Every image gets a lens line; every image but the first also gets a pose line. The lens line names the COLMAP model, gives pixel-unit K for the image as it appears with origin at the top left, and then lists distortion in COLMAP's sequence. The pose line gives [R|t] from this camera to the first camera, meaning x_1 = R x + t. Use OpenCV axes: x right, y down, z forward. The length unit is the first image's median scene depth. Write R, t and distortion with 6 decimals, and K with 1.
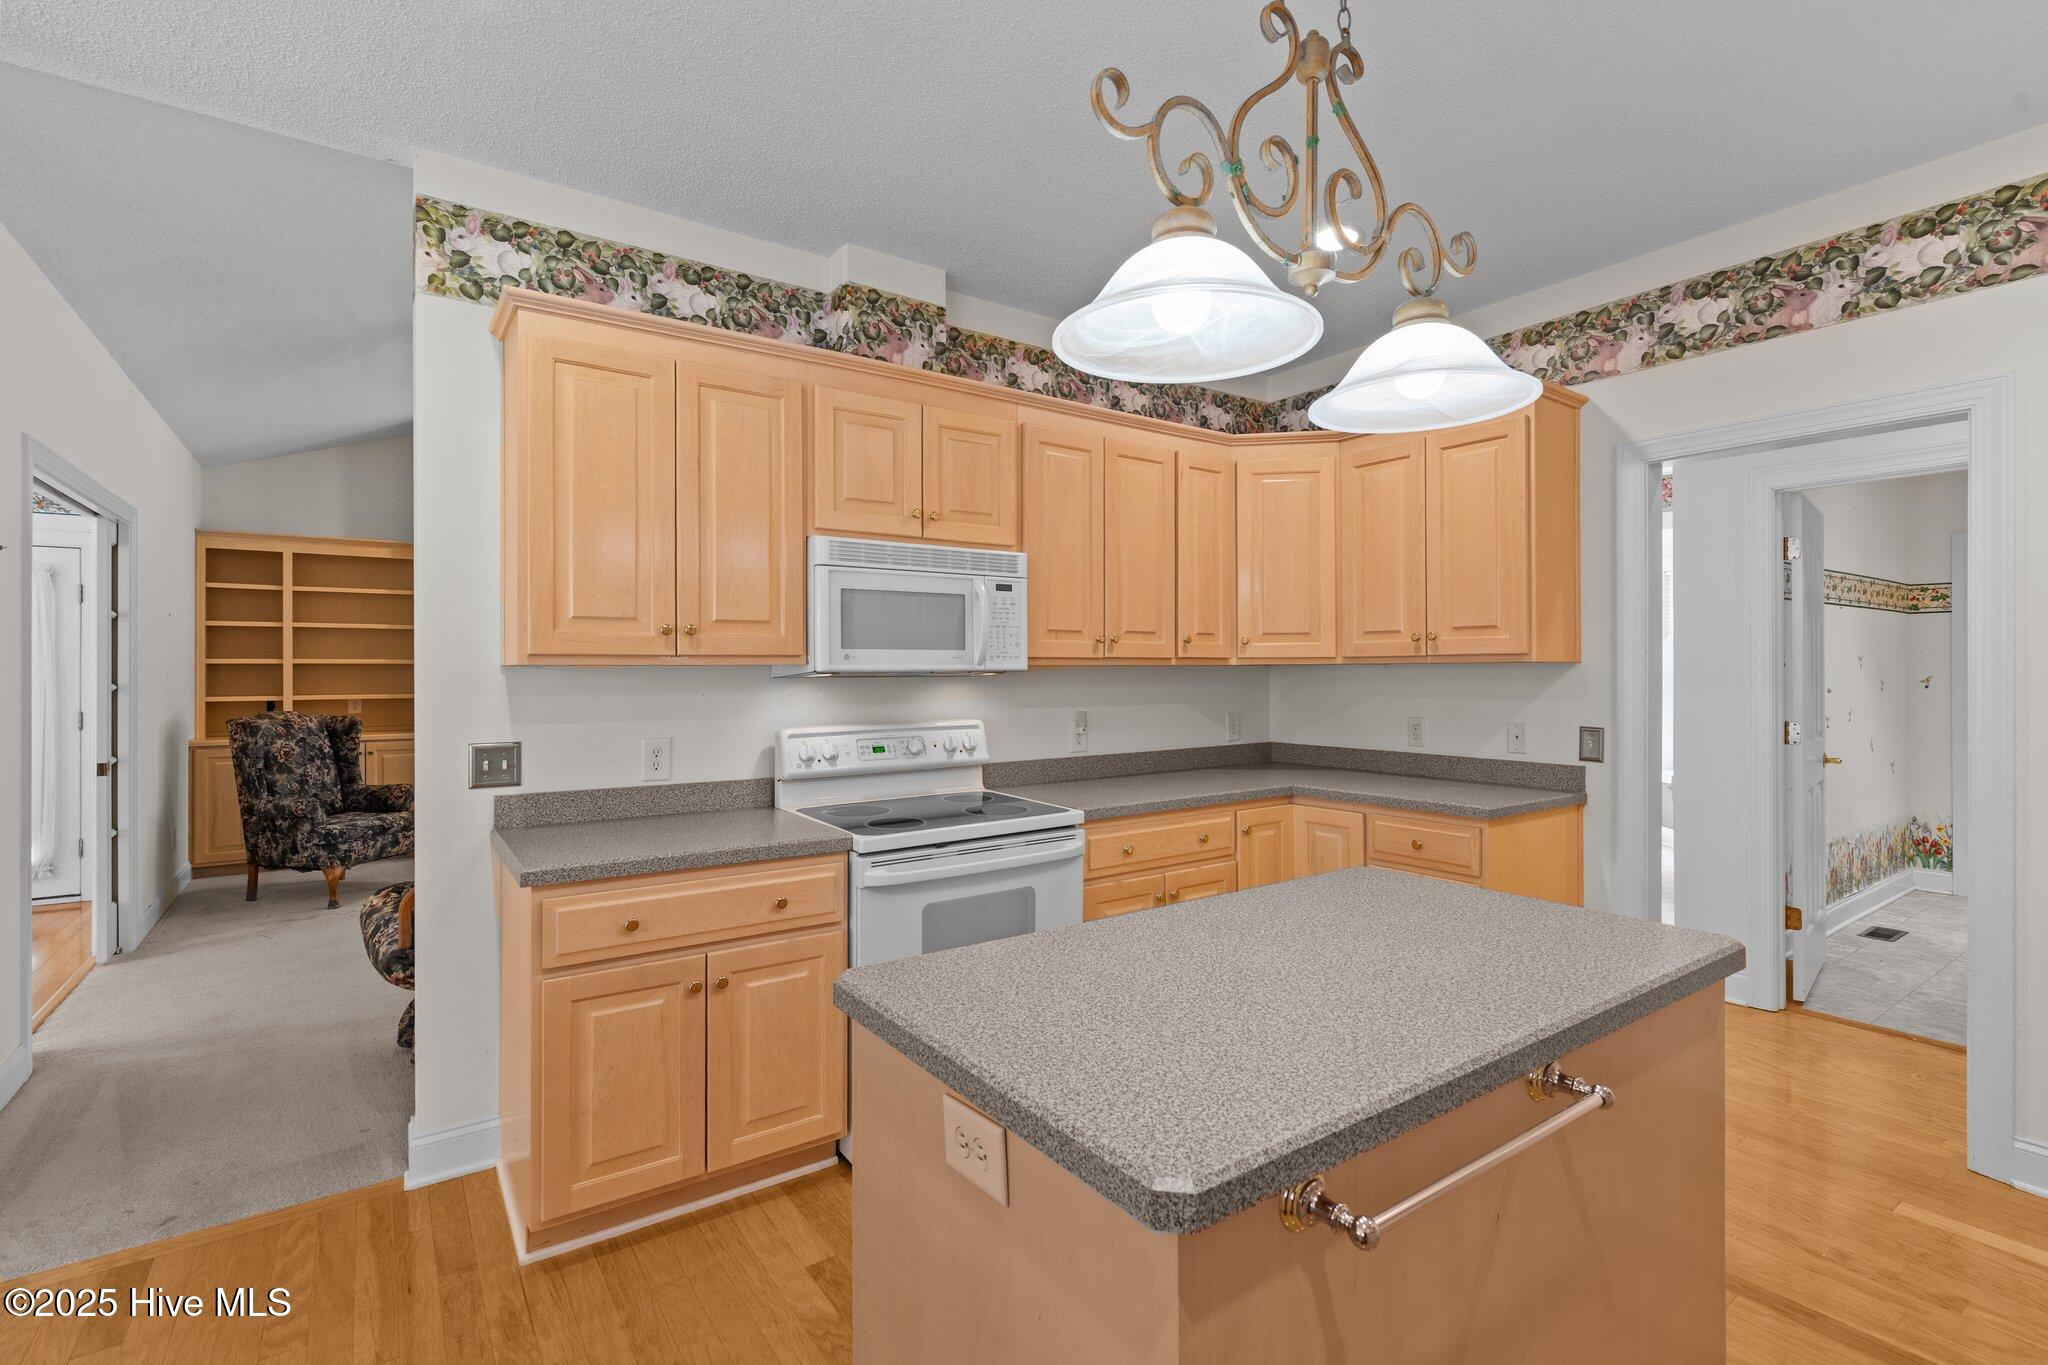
lens RADIAL K [[948.8, 0, 1035.8], [0, 948.8, 662.0], [0, 0, 1]] dist [-0.001329, 0.000148]
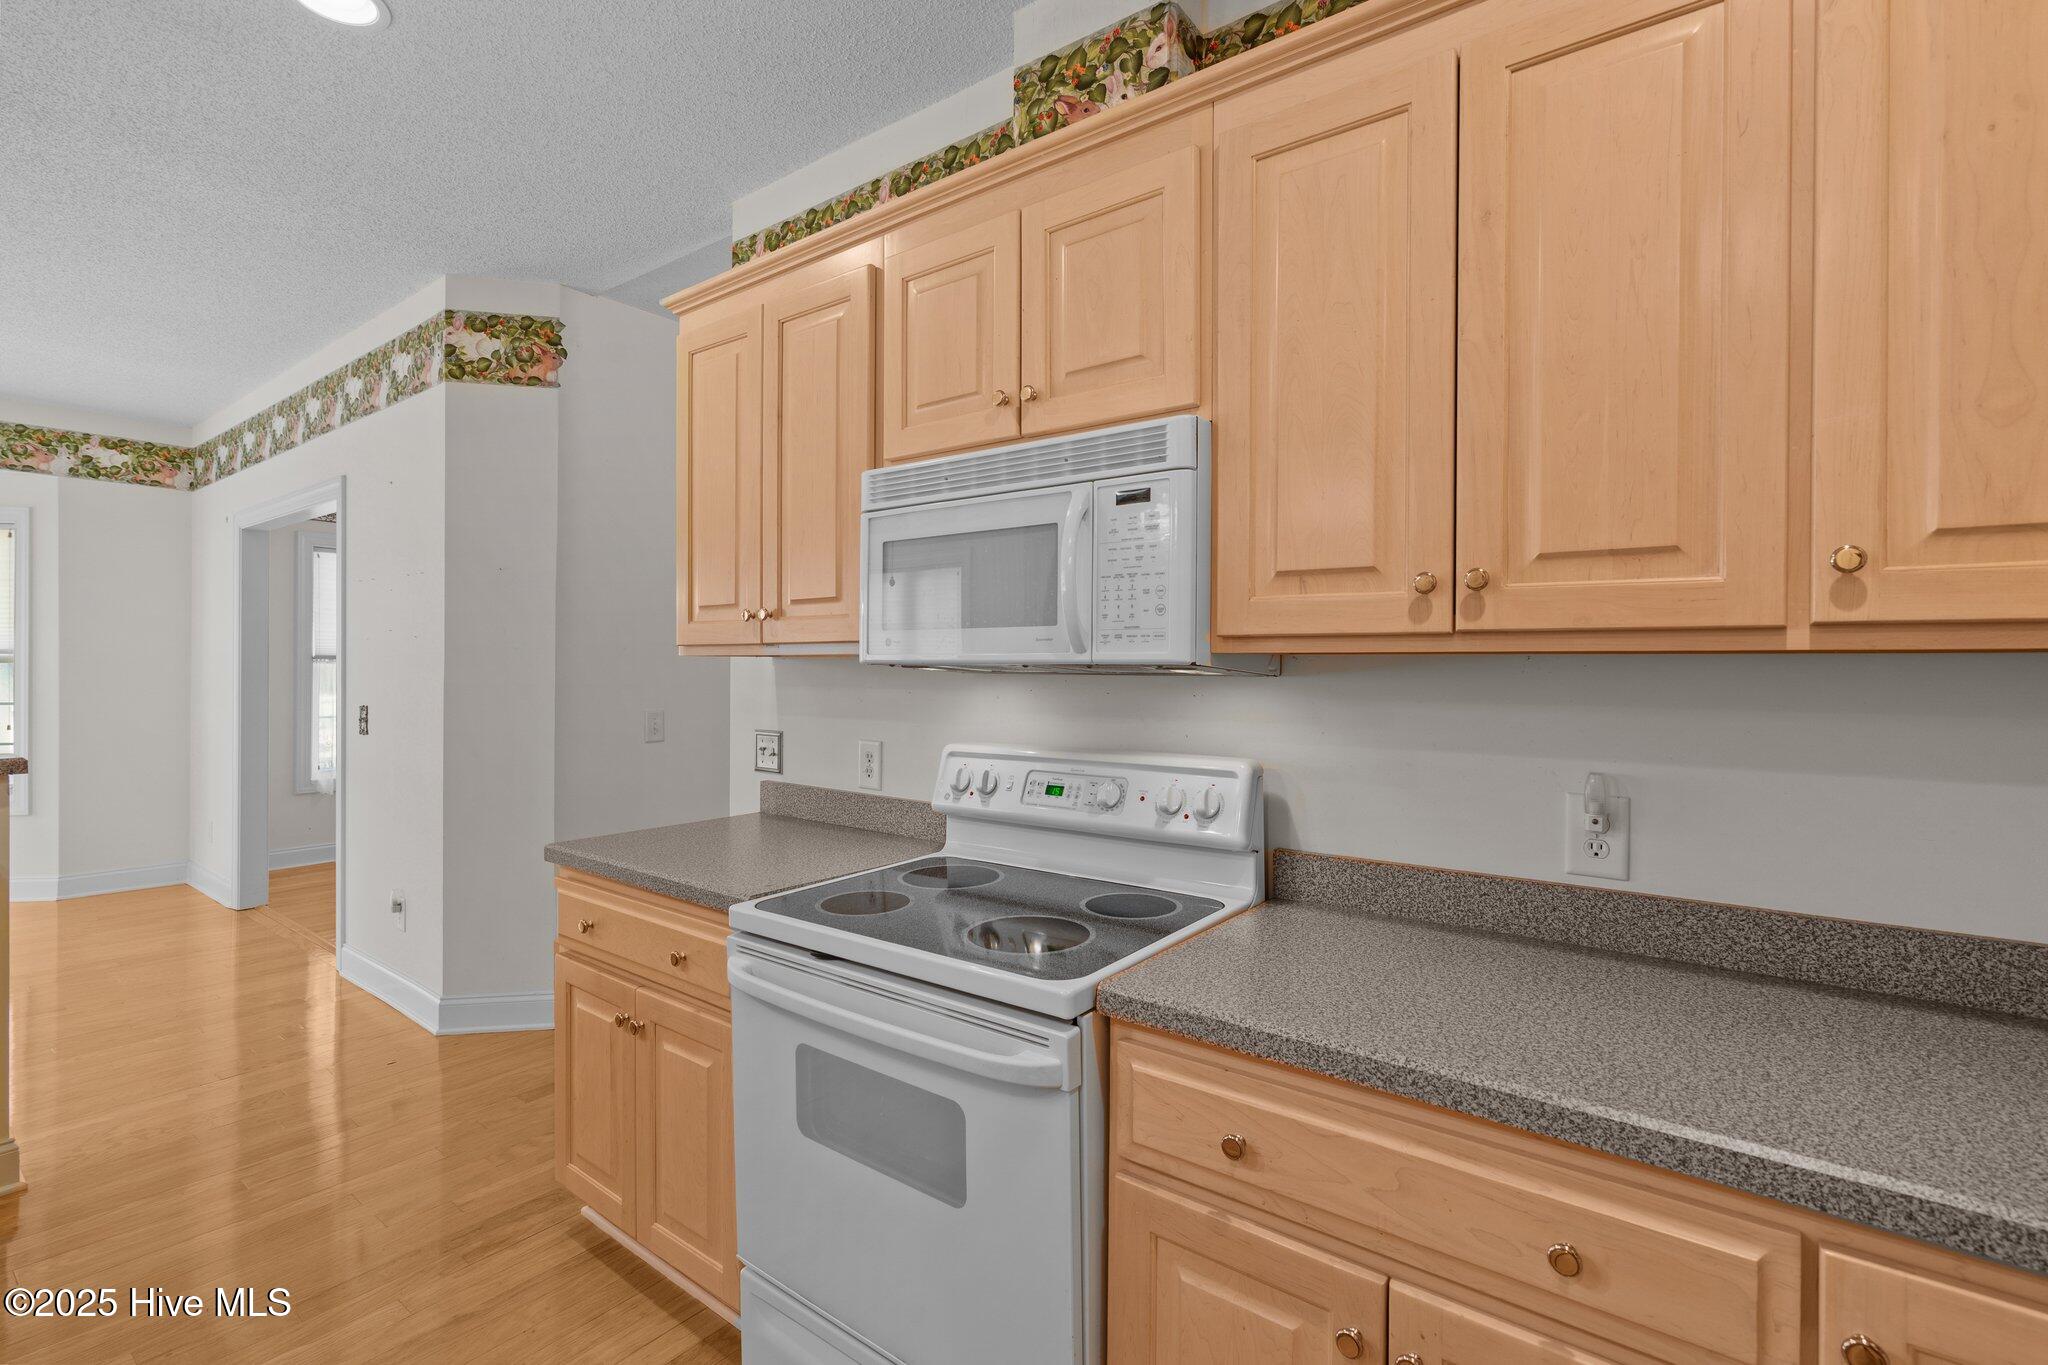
lens RADIAL K [[926.7, 0, 990.3], [0, 926.7, 669.5], [0, 0, 1]] dist [-0.006432, 0.000069]
pose [[0.286682, 0.007639, -0.957995, 0.419675], [0.000993, 0.999965, 0.008271, 0.008032], [0.958025, -0.003322, 0.286665, 0.811230]]
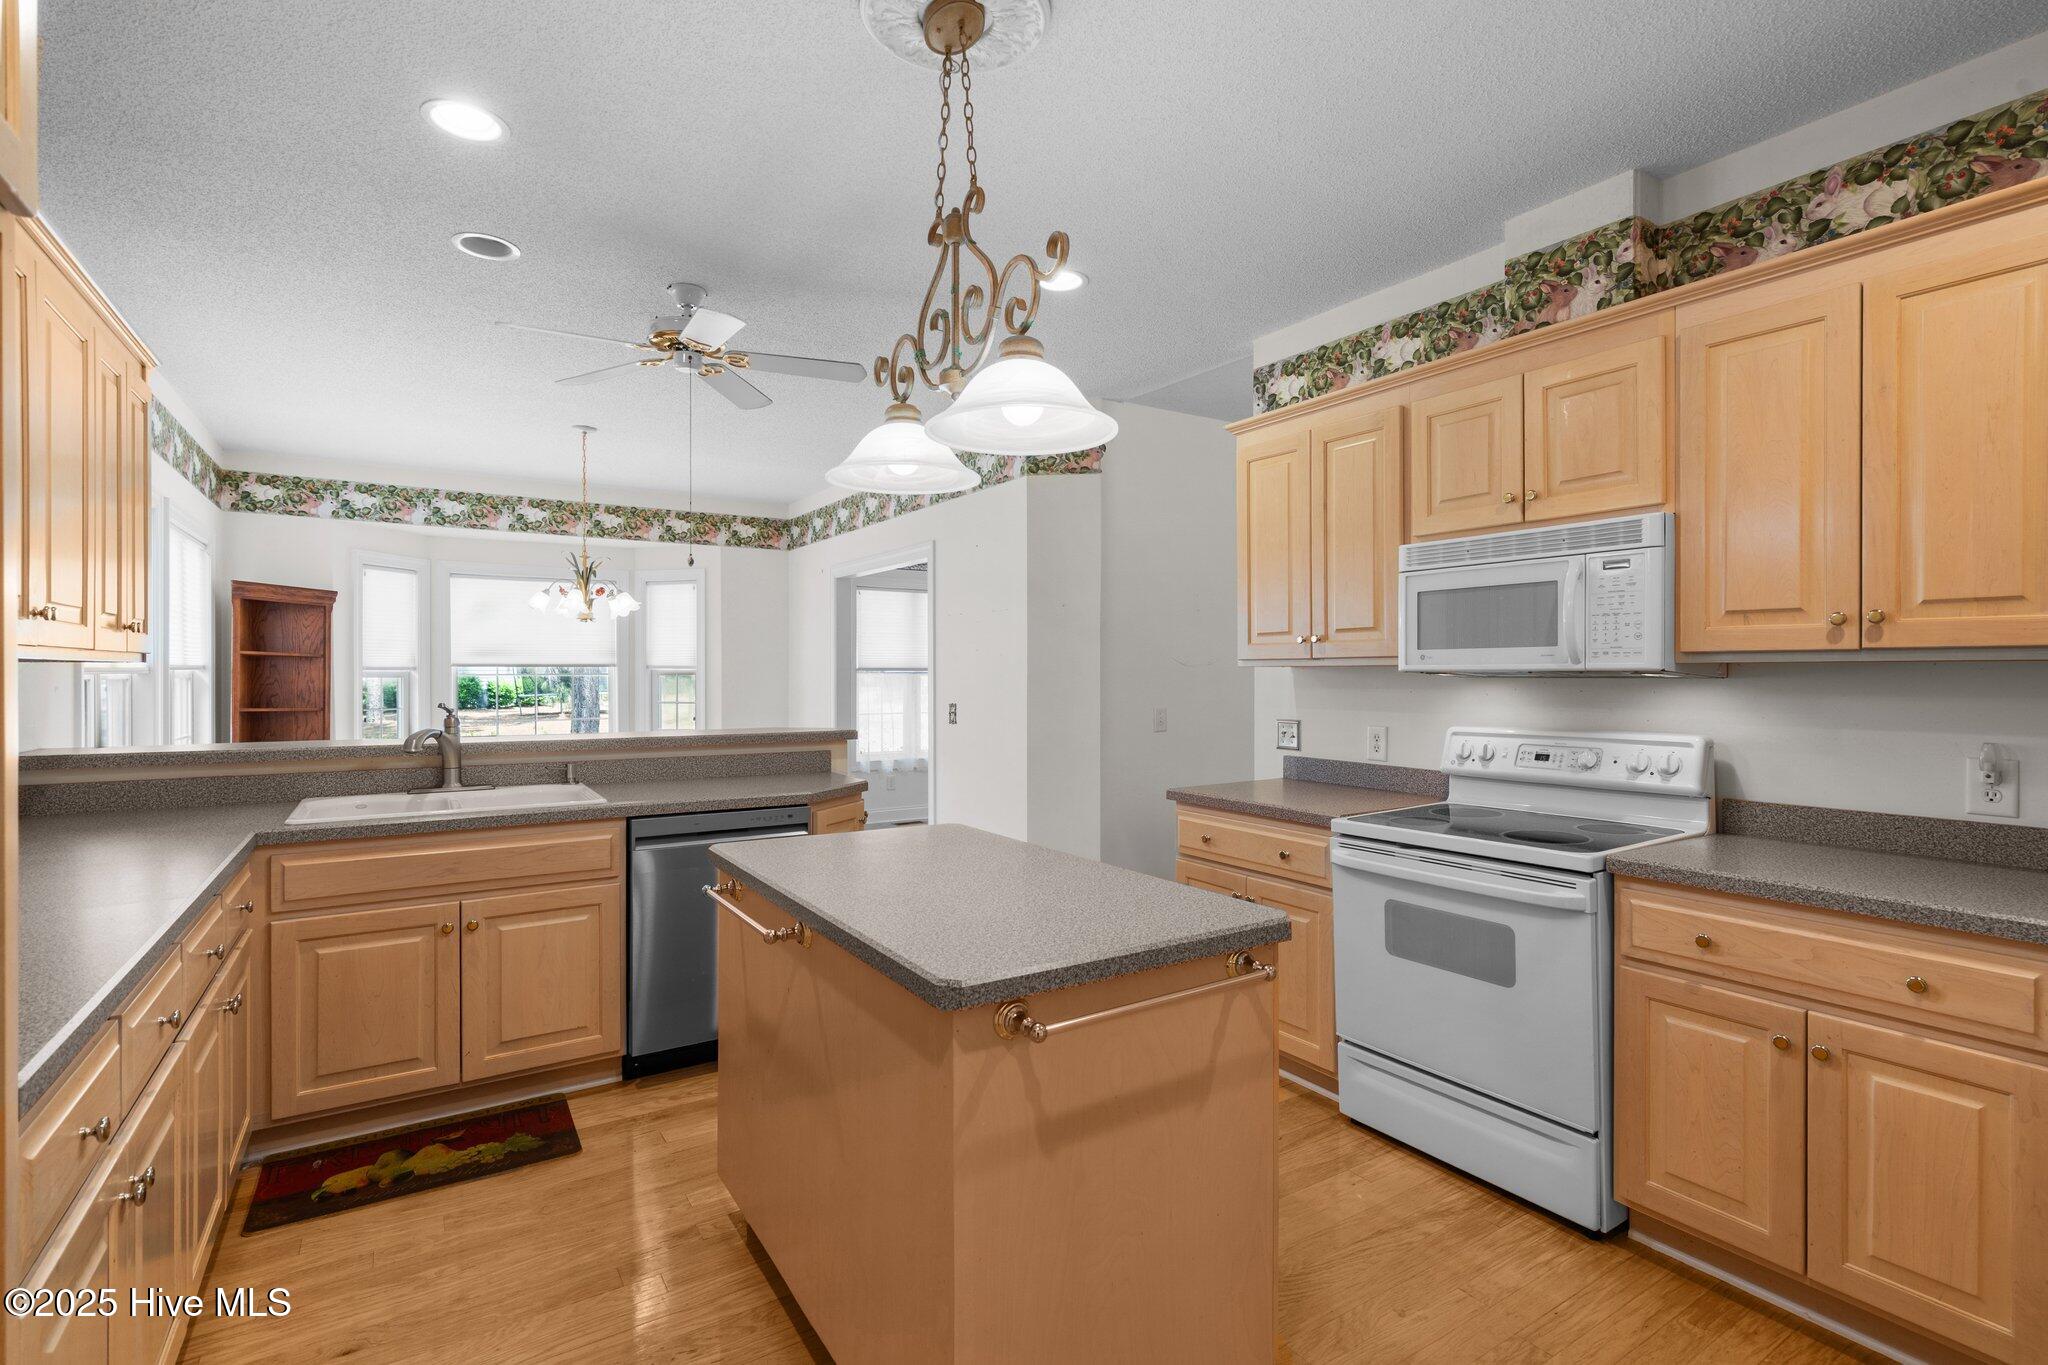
lens RADIAL K [[937.5, 0, 1024.2], [0, 937.5, 676.4], [0, 0, 1]] dist [0.000594, 0.000395]
pose [[-0.036378, 0.007281, -0.999312, 0.775054], [0.010396, 0.999922, 0.006907, 0.003531], [0.999284, -0.010138, -0.036451, 0.555435]]
